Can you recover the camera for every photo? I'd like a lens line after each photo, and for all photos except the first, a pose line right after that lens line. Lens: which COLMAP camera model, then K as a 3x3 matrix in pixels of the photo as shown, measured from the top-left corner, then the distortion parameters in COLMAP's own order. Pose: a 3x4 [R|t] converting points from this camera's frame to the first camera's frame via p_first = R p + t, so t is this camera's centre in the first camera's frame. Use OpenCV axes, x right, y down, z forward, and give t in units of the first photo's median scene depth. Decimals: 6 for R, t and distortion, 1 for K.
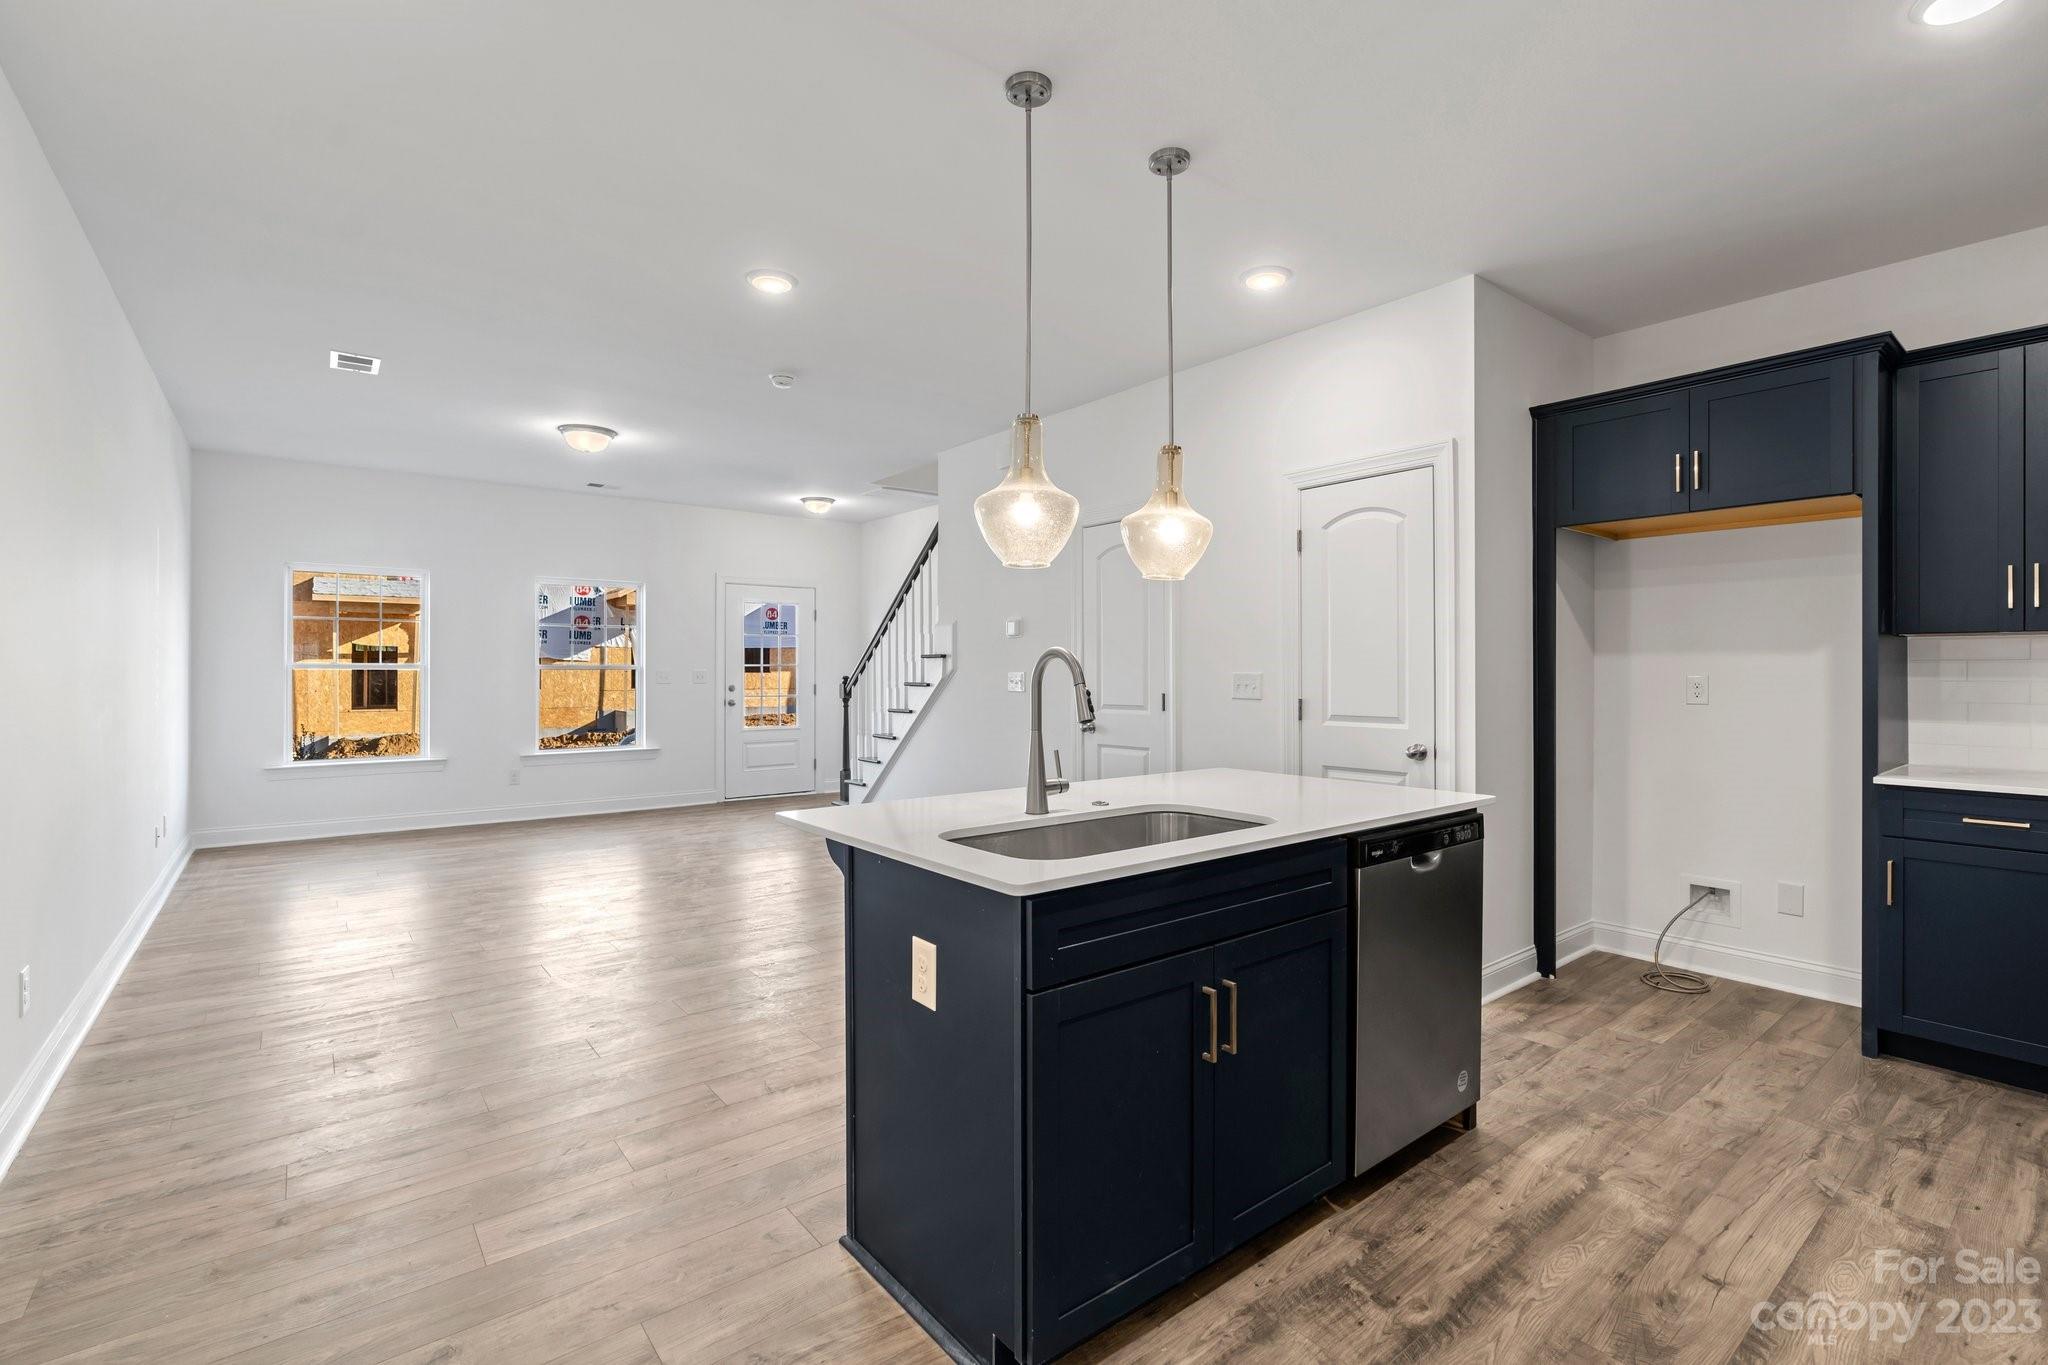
lens RADIAL K [[918.3, 0, 1028.2], [0, 918.3, 676.9], [0, 0, 1]] dist [-0.002443, 0.000533]
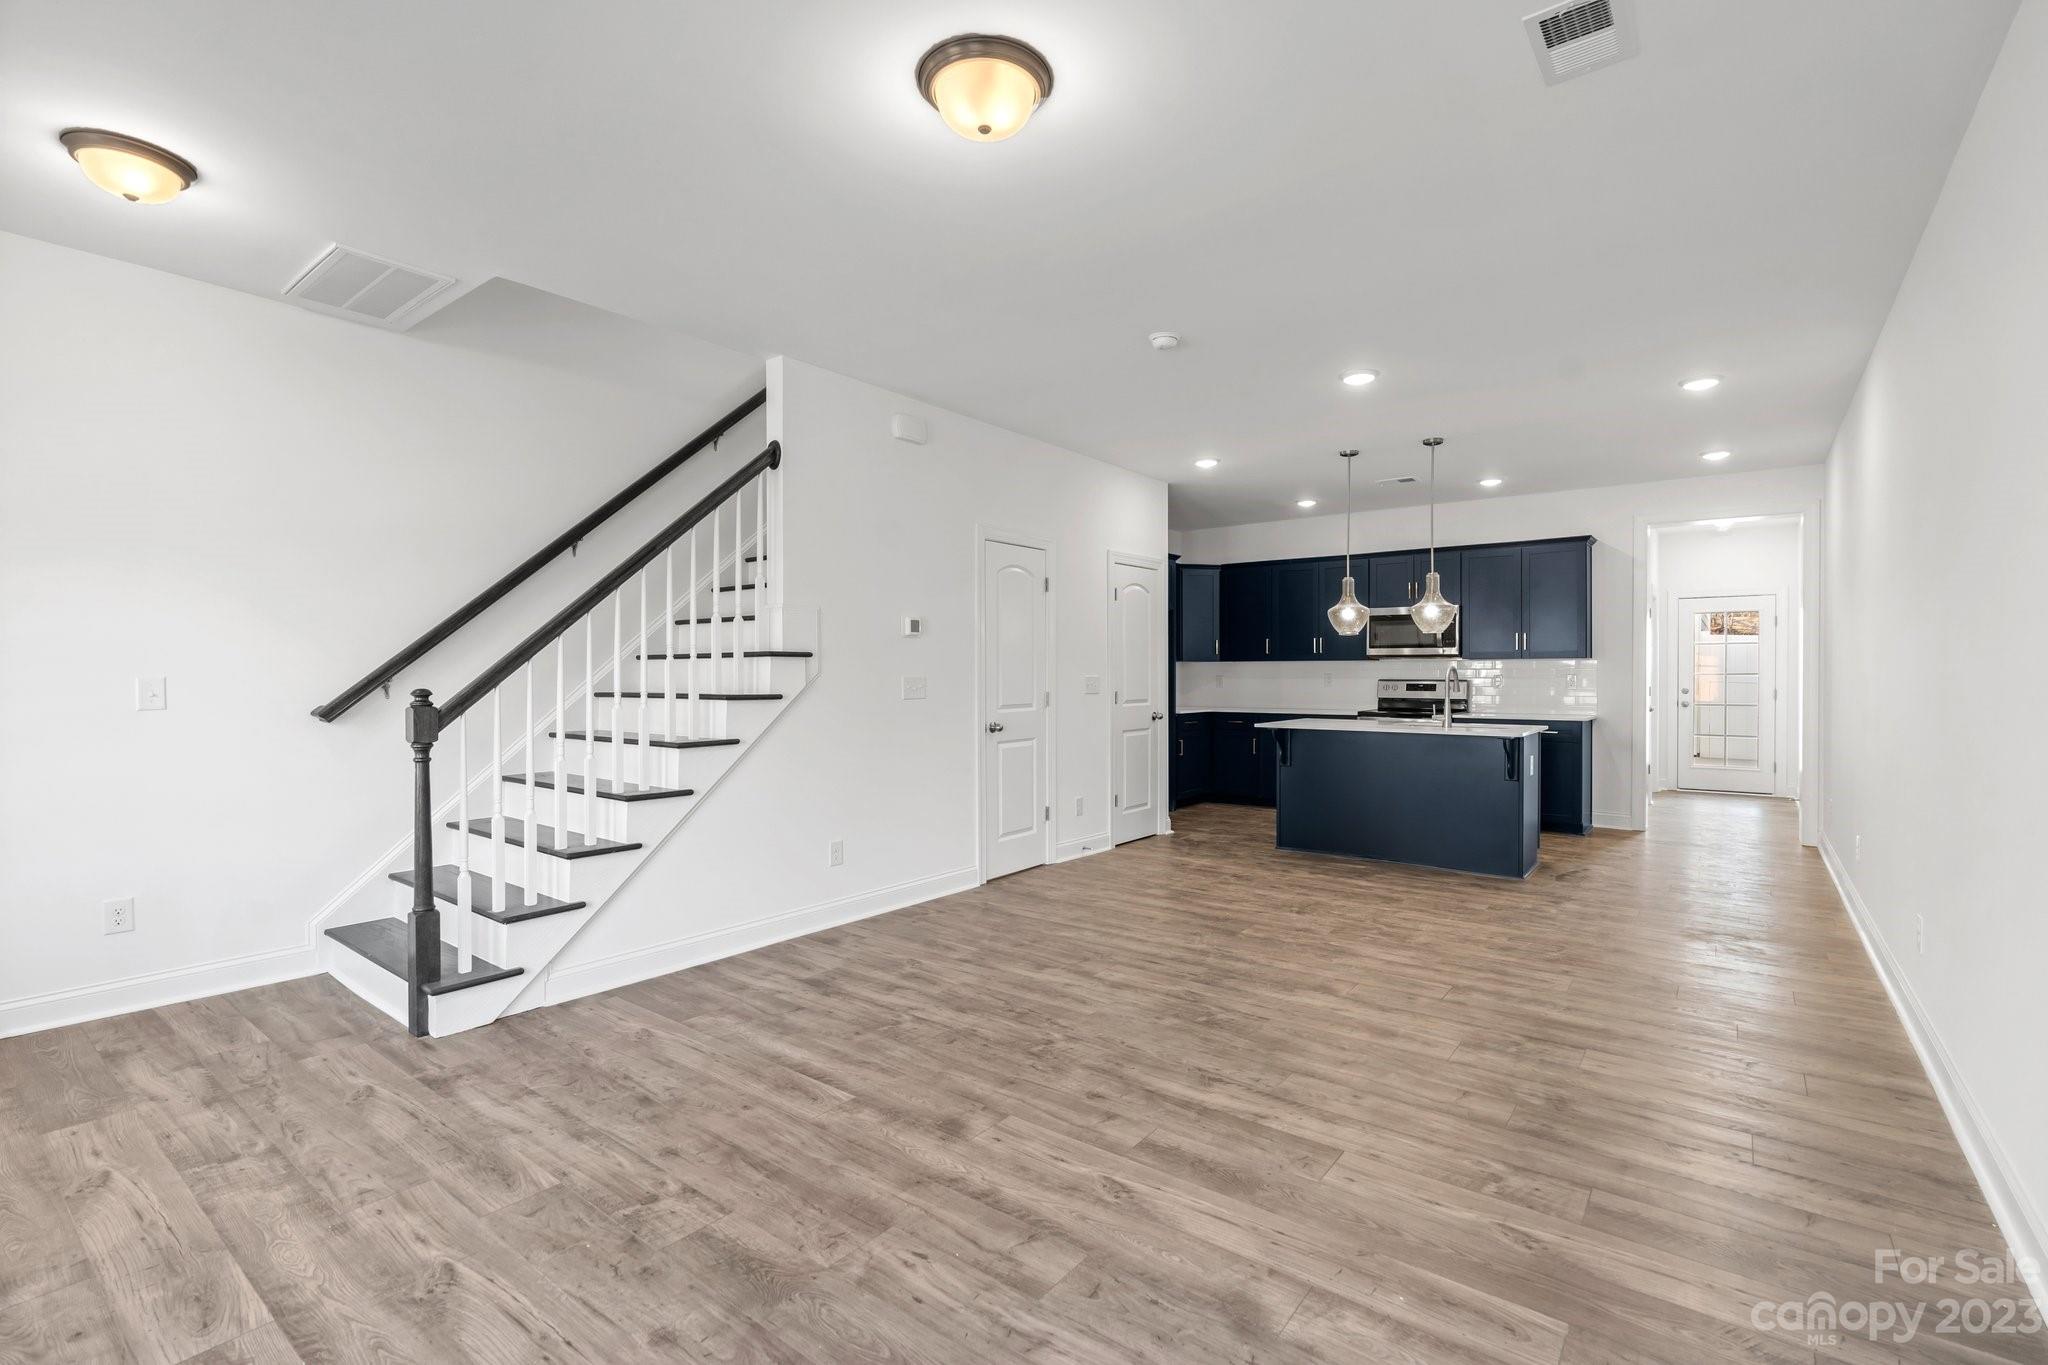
lens RADIAL K [[922.1, 0, 1028.6], [0, 922.1, 672.1], [0, 0, 1]] dist [-0.001174, 0.000720]
pose [[-0.237219, -0.000910, 0.971456, -1.015625], [0.005723, 0.999981, 0.002334, -0.011935], [-0.971439, 0.006113, -0.237209, 1.240746]]
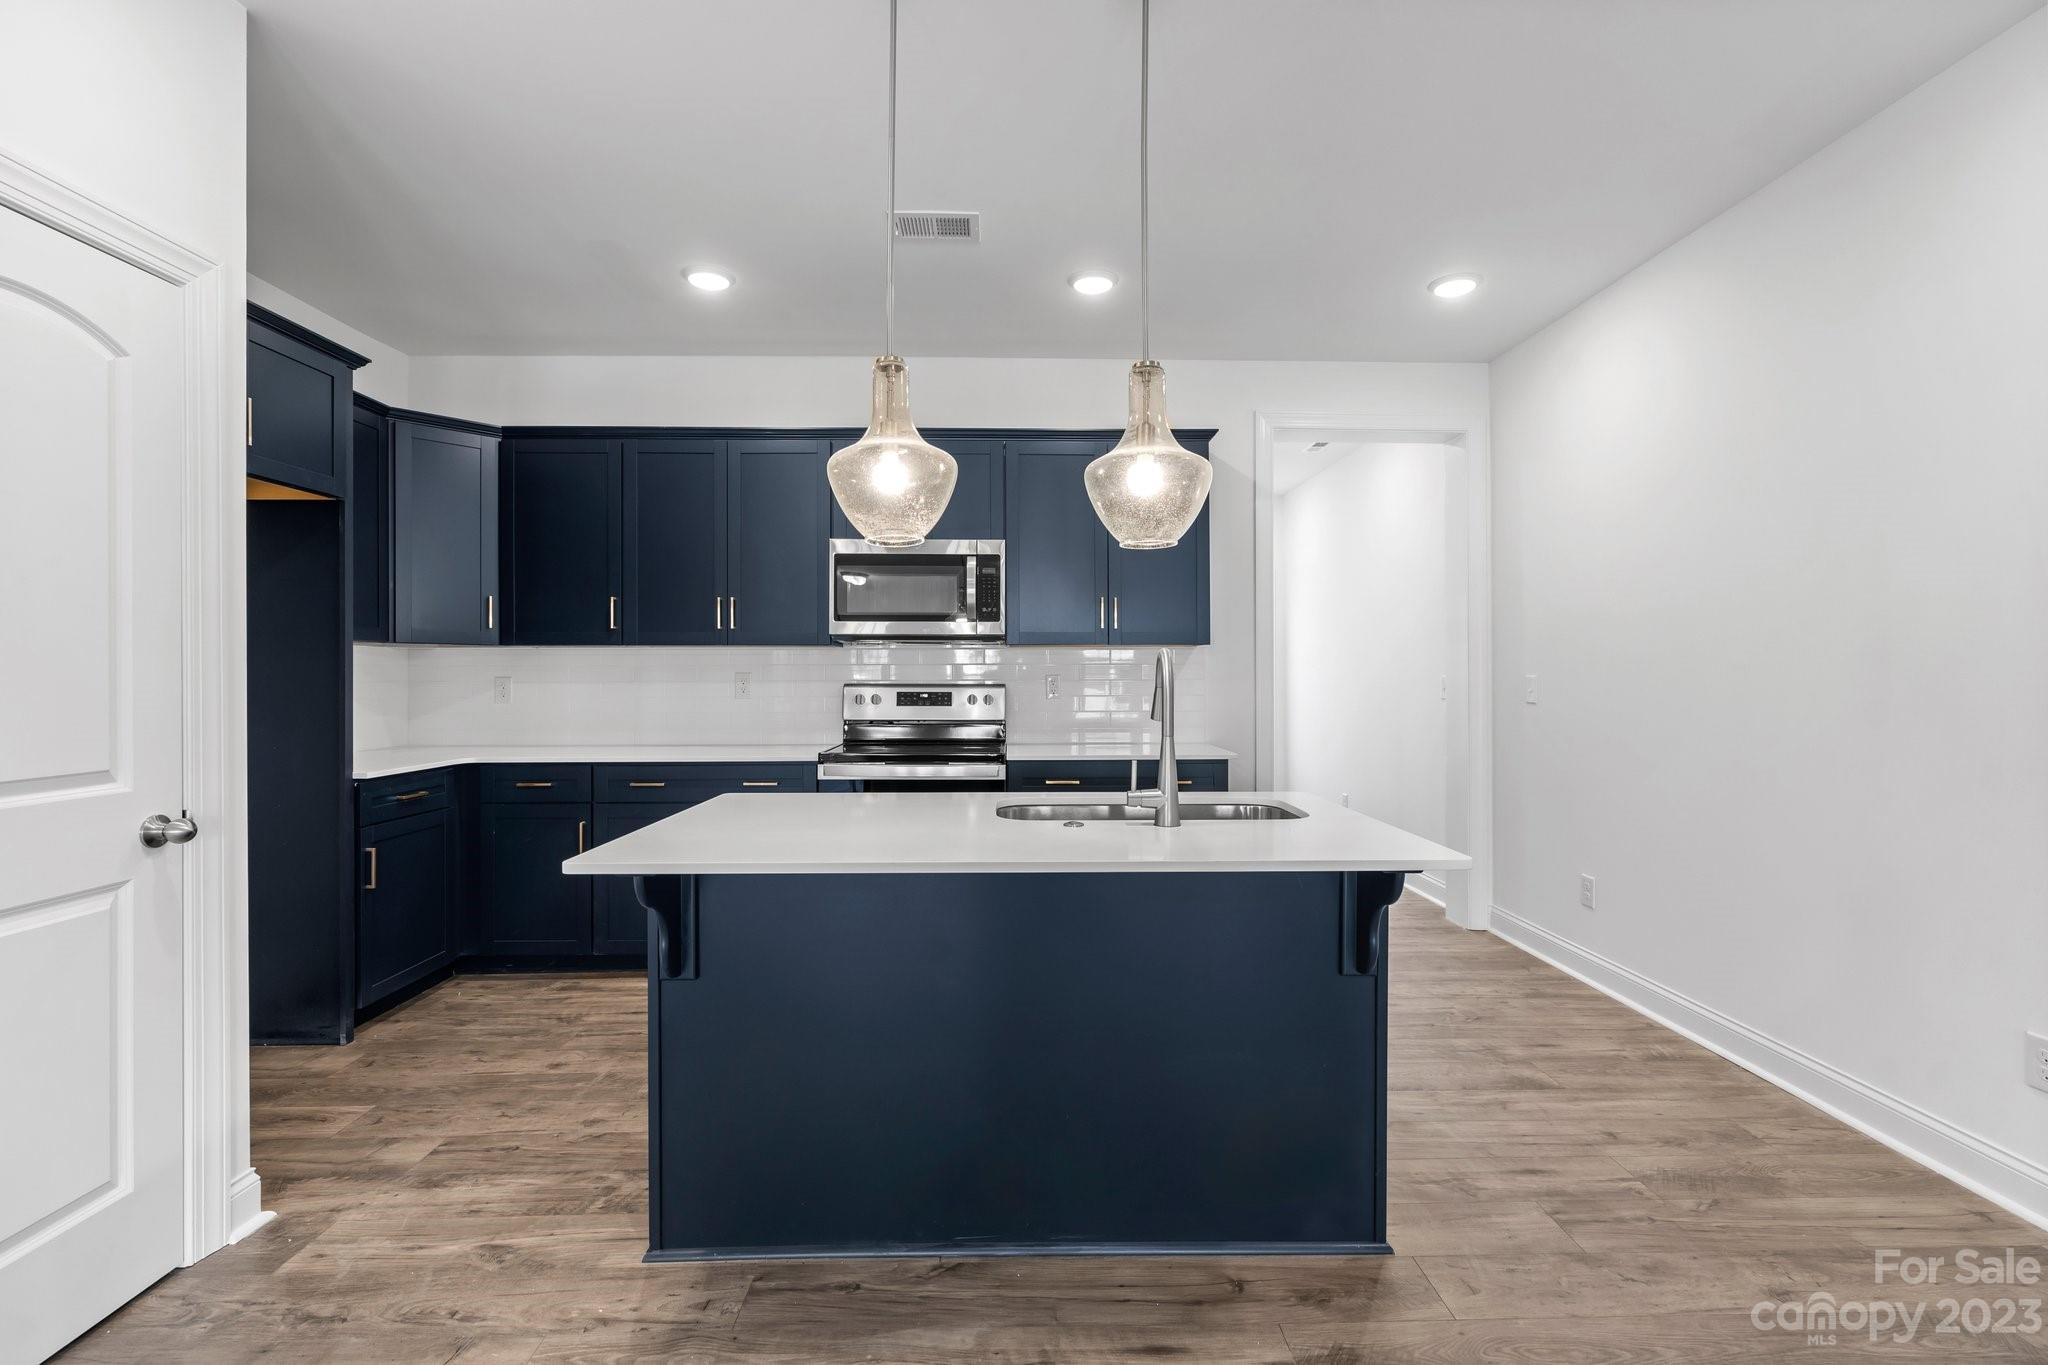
lens RADIAL K [[918.3, 0, 1028.2], [0, 918.3, 676.9], [0, 0, 1]] dist [-0.002443, 0.000533]
pose [[-0.794233, -0.002193, 0.607609, -0.194804], [0.003992, 0.999953, 0.008826, -0.004814], [-0.607600, 0.009436, -0.794187, 0.799928]]
